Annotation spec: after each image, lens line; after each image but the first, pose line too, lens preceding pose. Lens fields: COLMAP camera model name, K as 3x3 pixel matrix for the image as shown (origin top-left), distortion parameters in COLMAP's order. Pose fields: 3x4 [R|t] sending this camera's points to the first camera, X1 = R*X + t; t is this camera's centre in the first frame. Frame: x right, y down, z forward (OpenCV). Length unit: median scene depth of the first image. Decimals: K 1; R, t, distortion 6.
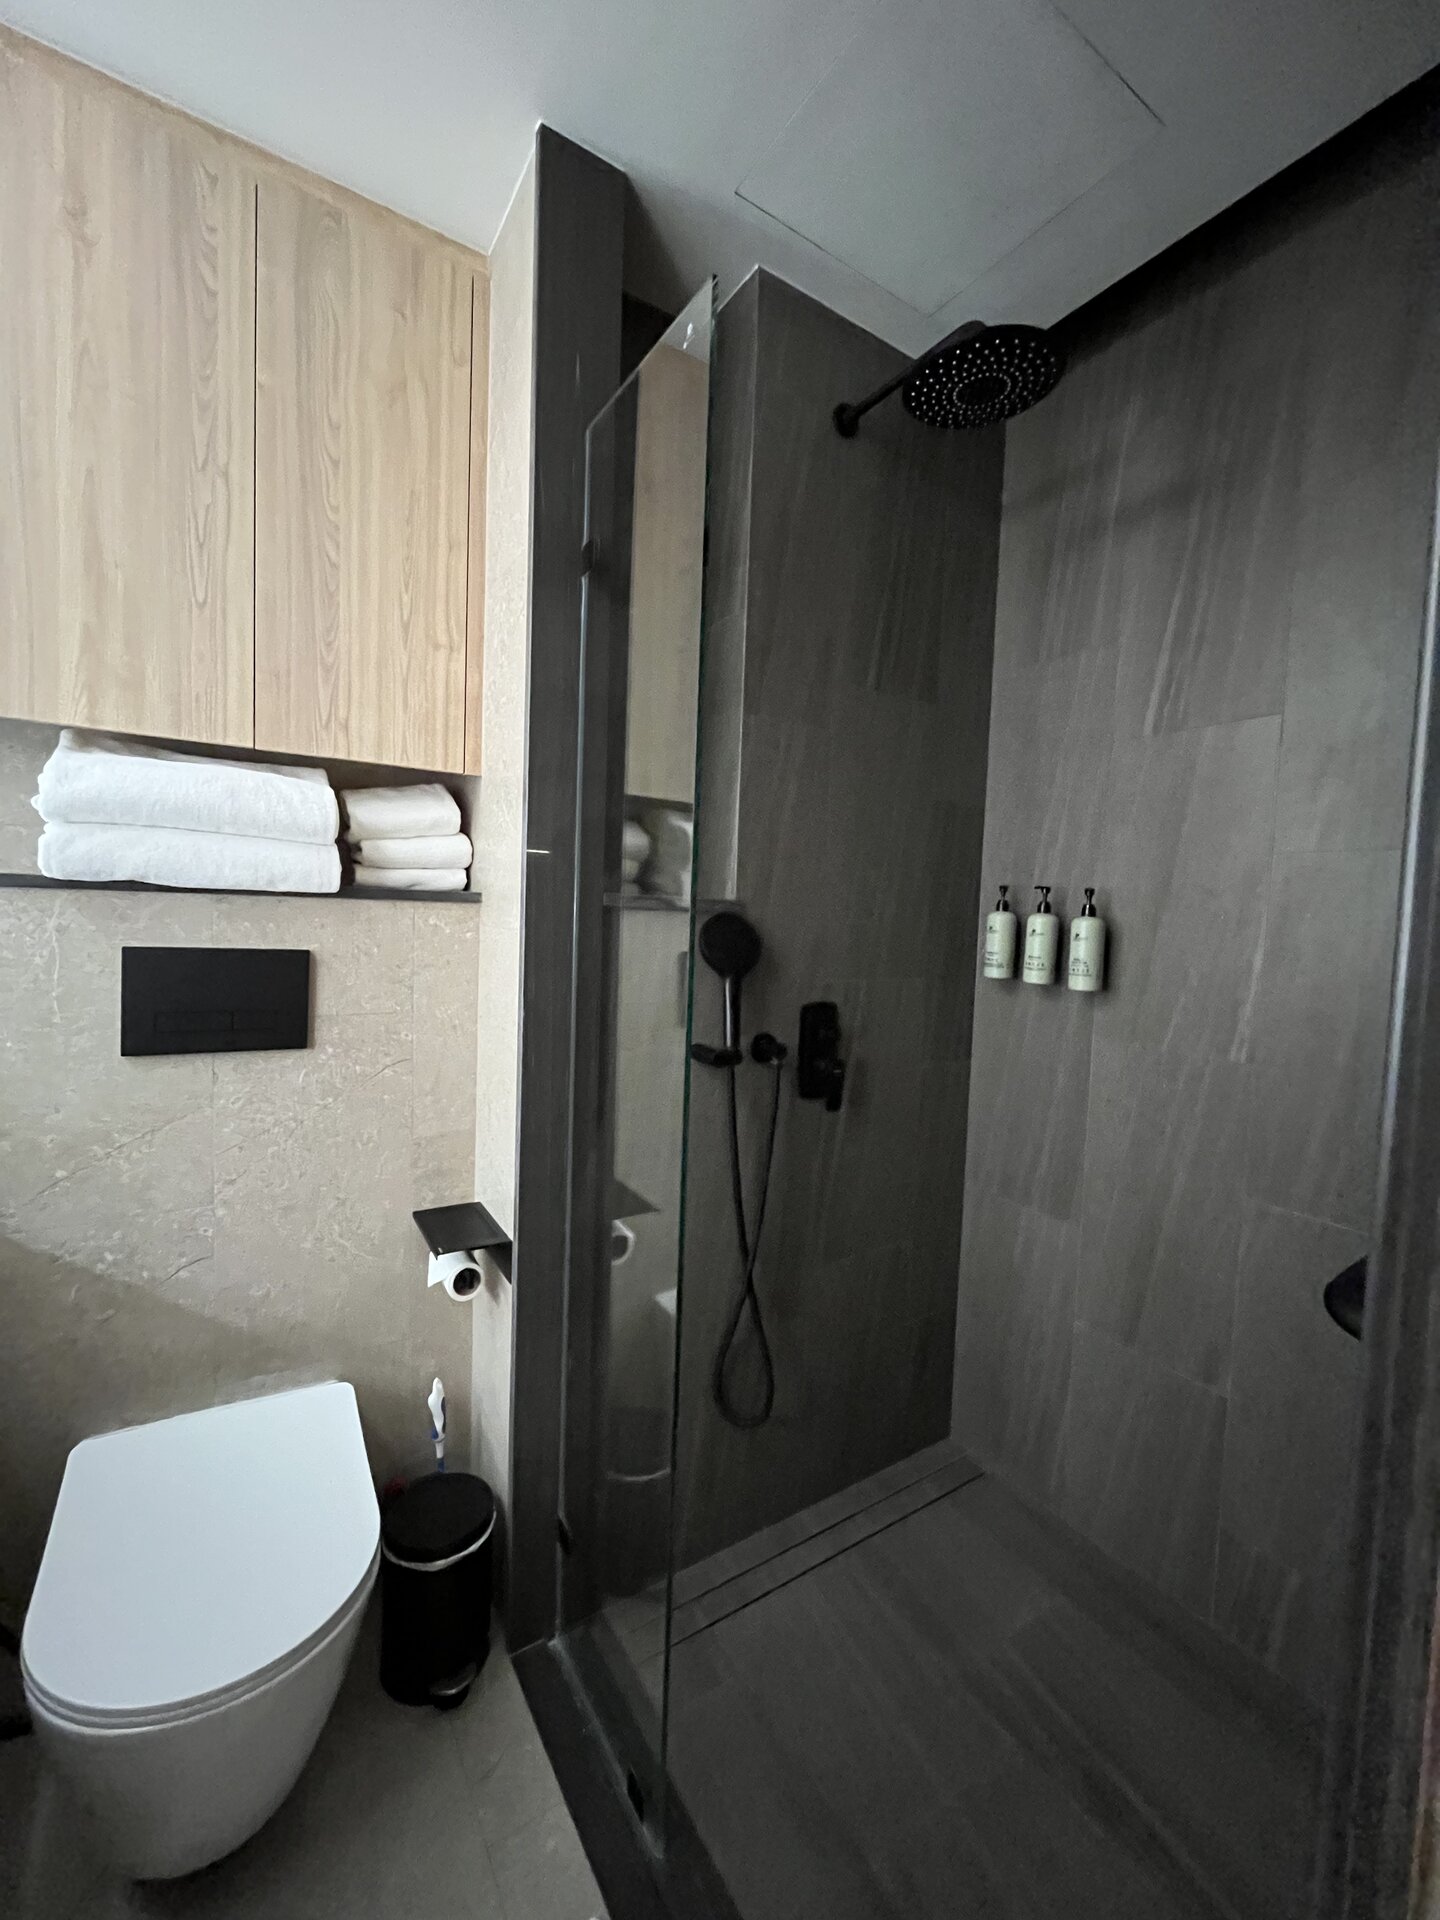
lens RADIAL K [[778.7, 0, 720.1], [0, 778.7, 958.8], [0, 0, 1]] dist [-0.001565, 0.000791]
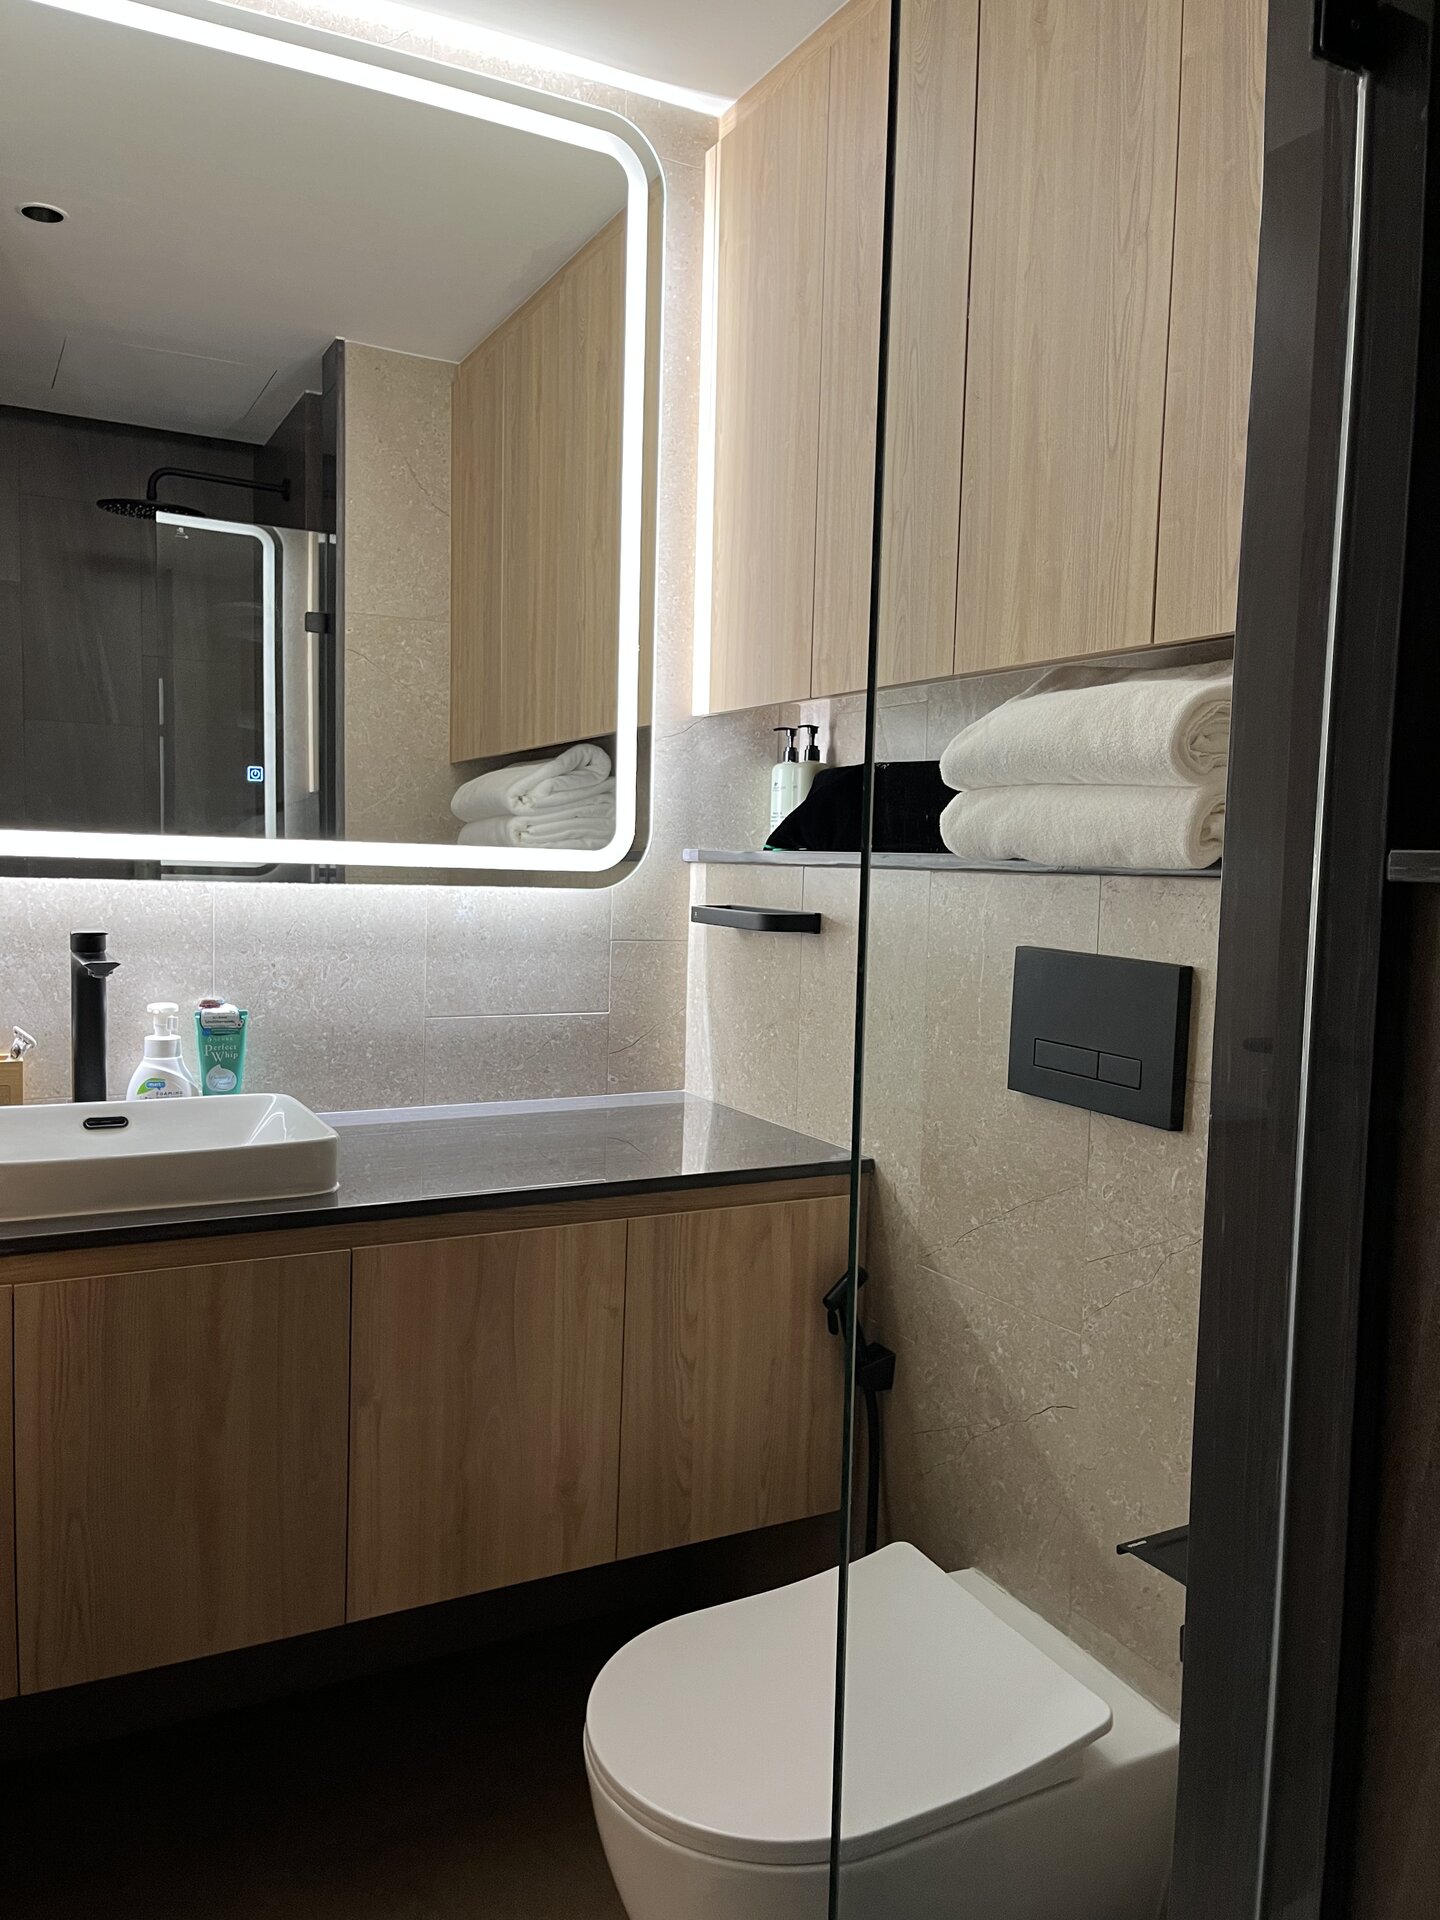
lens RADIAL K [[1456.4, 0, 734.2], [0, 1456.4, 971.1], [0, 0, 1]] dist [0.072683, -0.095072]
pose [[-0.072583, 0.039231, -0.996591, 0.660014], [-0.088093, 0.995069, 0.045587, -0.030400], [0.993464, 0.091102, -0.068769, 0.802484]]
